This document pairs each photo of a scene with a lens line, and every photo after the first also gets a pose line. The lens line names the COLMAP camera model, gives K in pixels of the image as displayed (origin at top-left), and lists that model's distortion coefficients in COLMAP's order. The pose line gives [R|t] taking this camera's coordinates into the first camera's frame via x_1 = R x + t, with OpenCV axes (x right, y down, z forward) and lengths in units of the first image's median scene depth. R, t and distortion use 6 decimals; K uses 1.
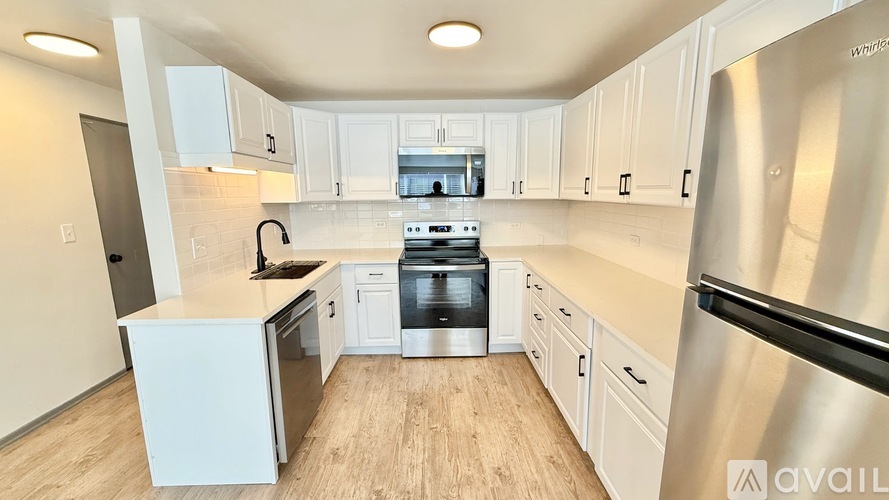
lens RADIAL K [[349.9, 0, 446.0], [0, 349.9, 252.0], [0, 0, 1]] dist [0.004170, 0.000385]
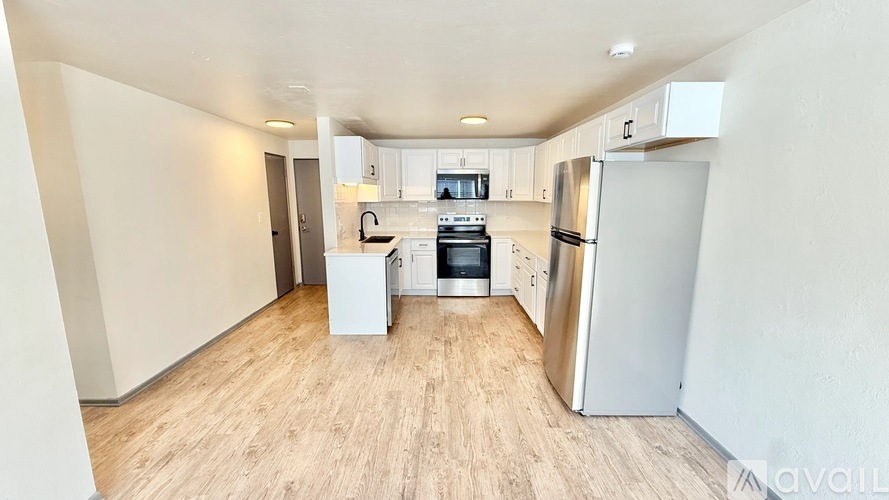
lens RADIAL K [[349.9, 0, 441.1], [0, 349.9, 250.6], [0, 0, 1]] dist [0.004170, 0.000385]
pose [[0.999446, 0.013259, -0.030527, -0.061279], [-0.013376, 0.999904, -0.003643, 0.093351], [0.030476, 0.004049, 0.999527, -0.659724]]
